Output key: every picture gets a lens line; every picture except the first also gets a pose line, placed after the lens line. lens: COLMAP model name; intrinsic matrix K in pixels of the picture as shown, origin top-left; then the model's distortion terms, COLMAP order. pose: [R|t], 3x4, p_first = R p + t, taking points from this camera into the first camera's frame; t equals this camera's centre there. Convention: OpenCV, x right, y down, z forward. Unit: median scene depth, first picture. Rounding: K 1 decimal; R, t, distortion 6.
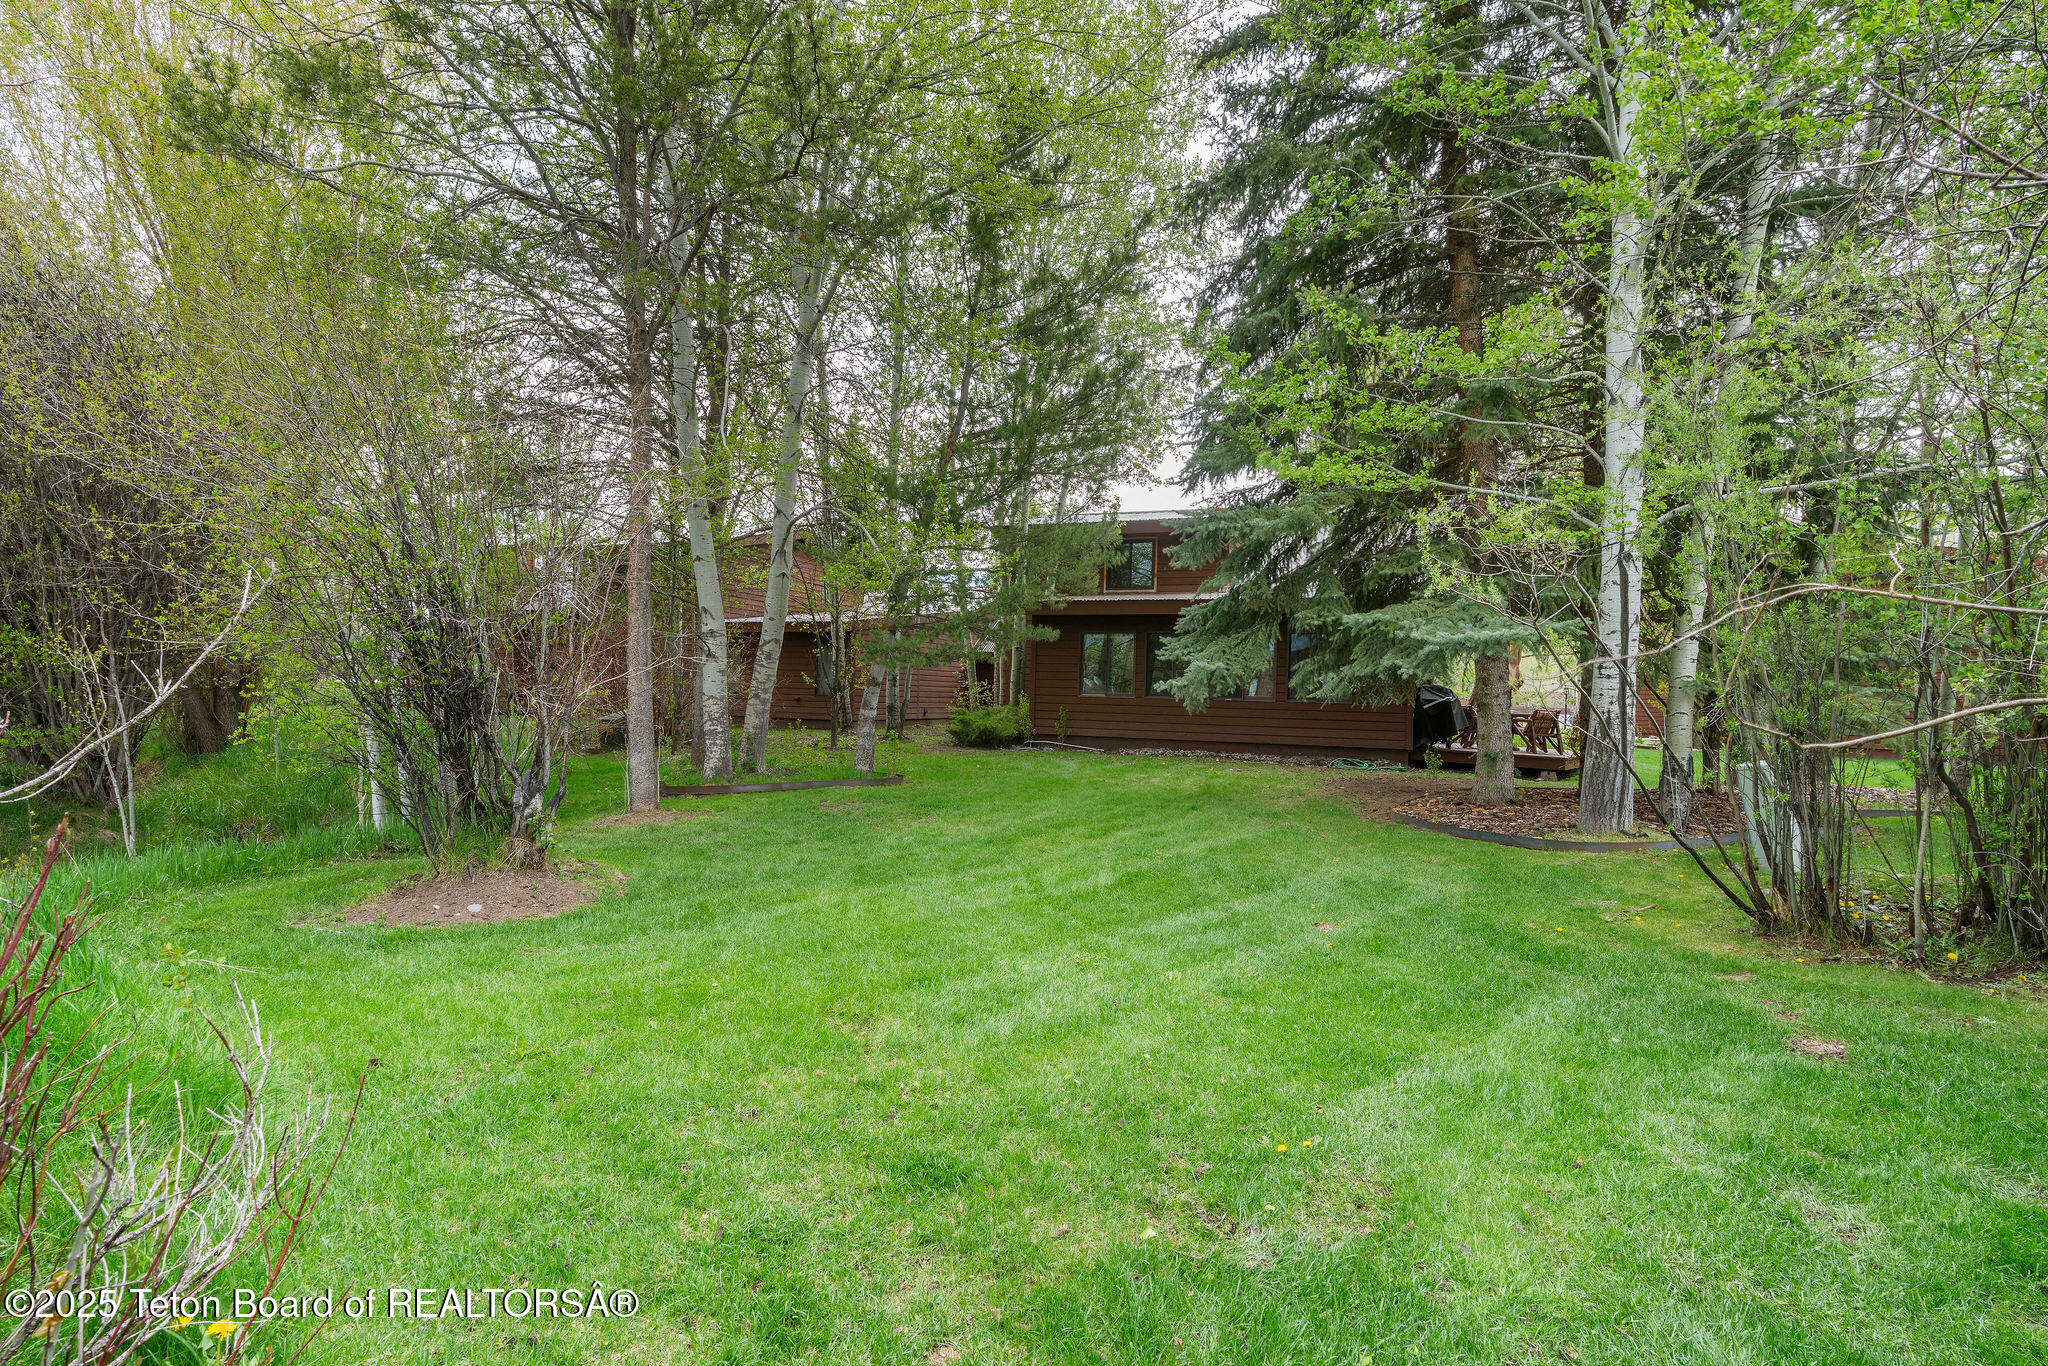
lens RADIAL K [[950.0, 0, 1024.0], [0, 950.0, 683.0], [0, 0, 1]] dist [-0.000055, 0.000017]
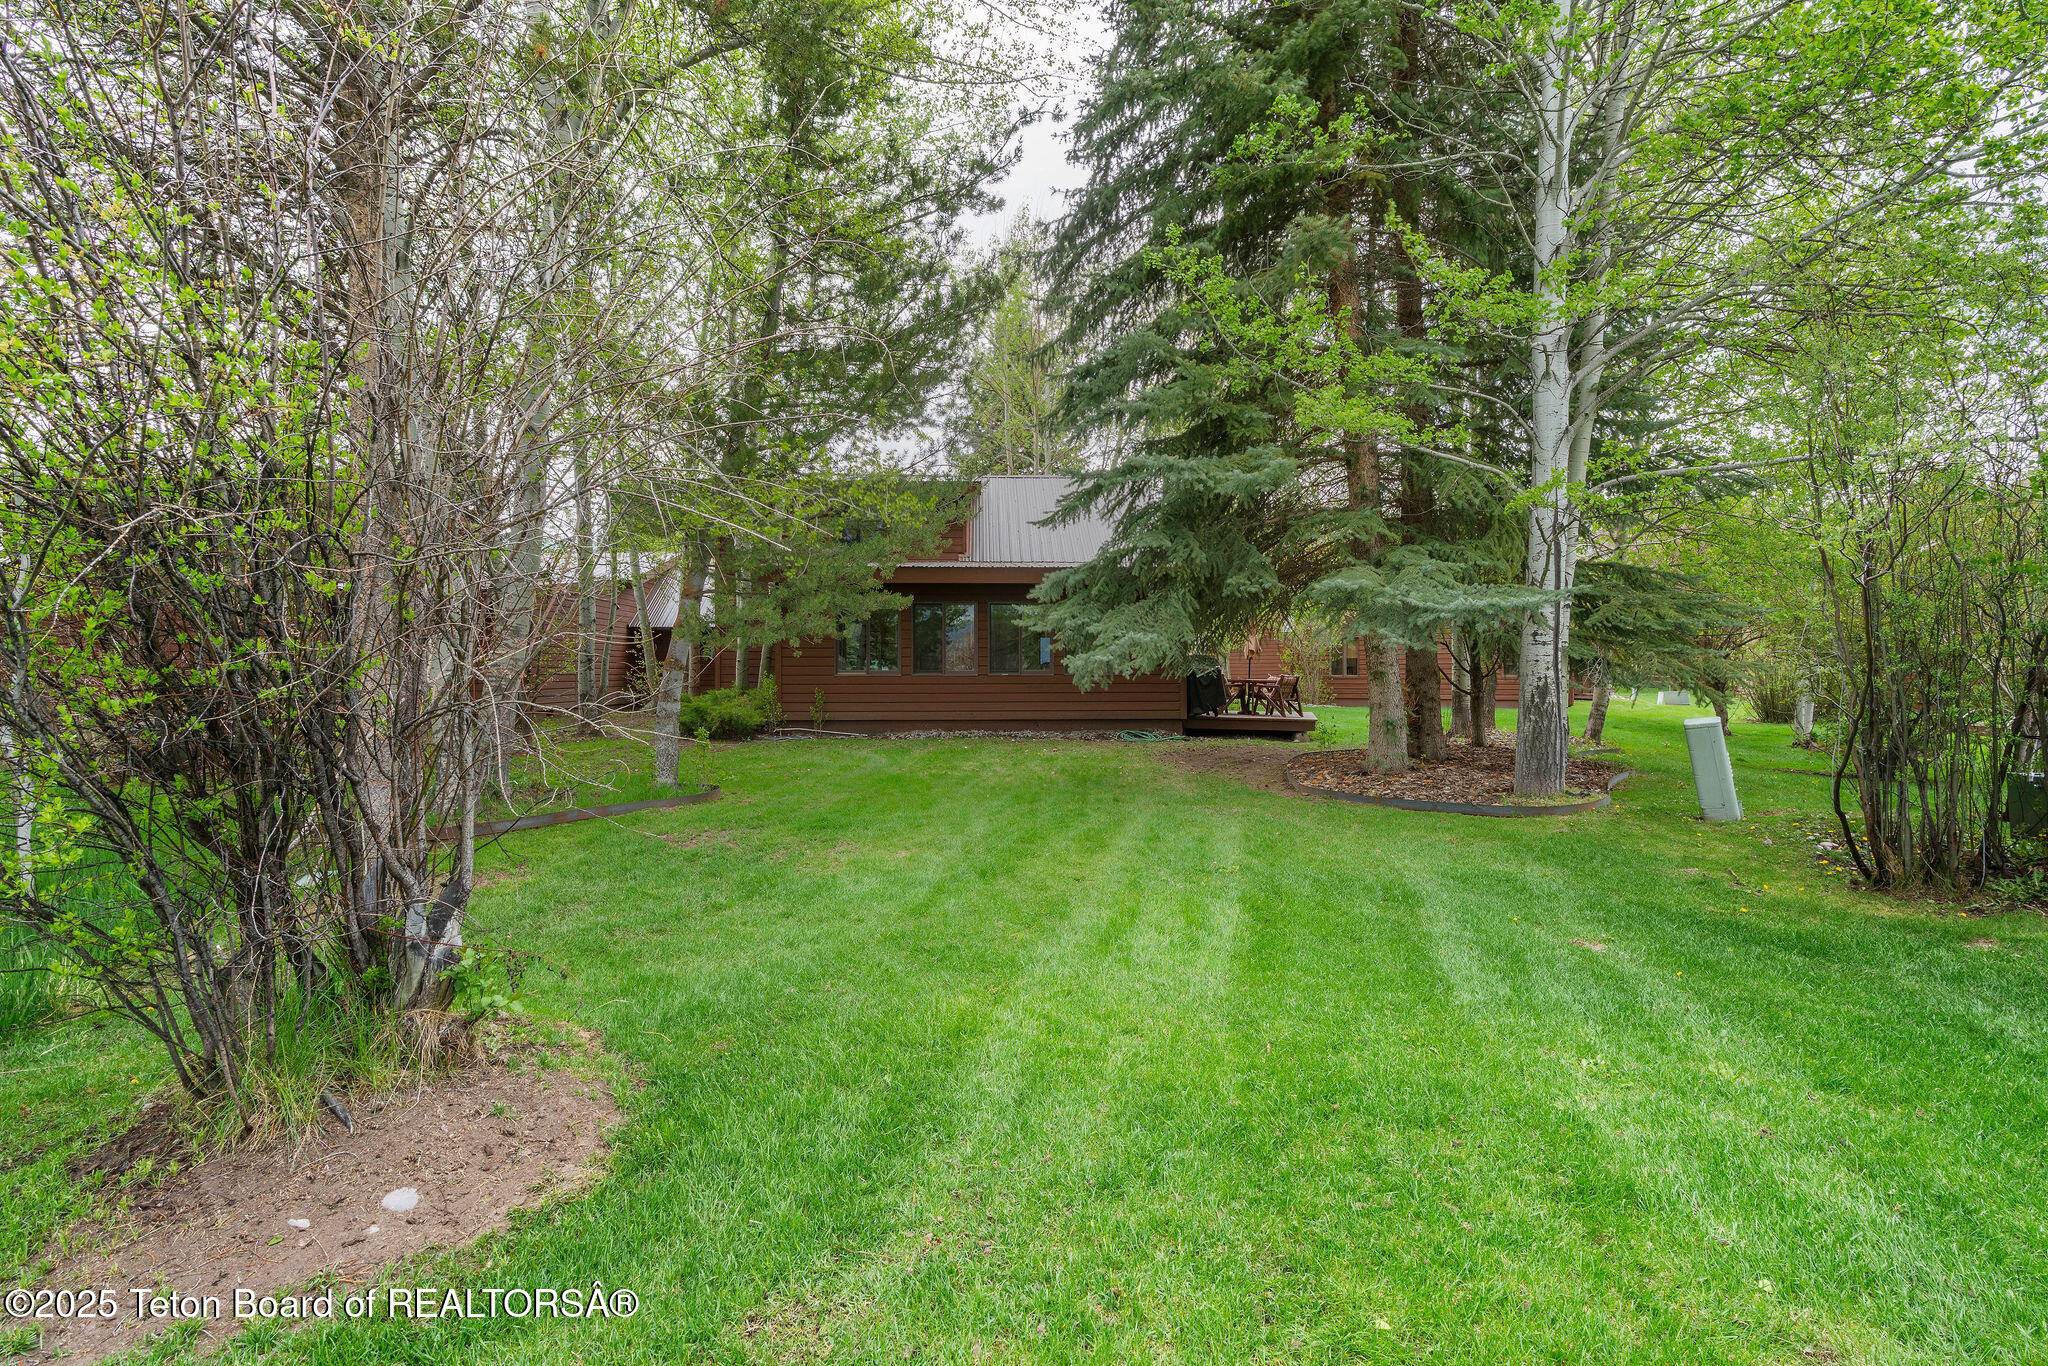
lens RADIAL K [[934.2, 0, 1024.2], [0, 934.2, 662.1], [0, 0, 1]] dist [-0.001008, -0.000154]
pose [[0.907296, -0.022231, 0.419905, -0.227733], [0.019762, 0.999752, 0.010231, -0.005461], [-0.420028, -0.000985, 0.907511, 0.224290]]
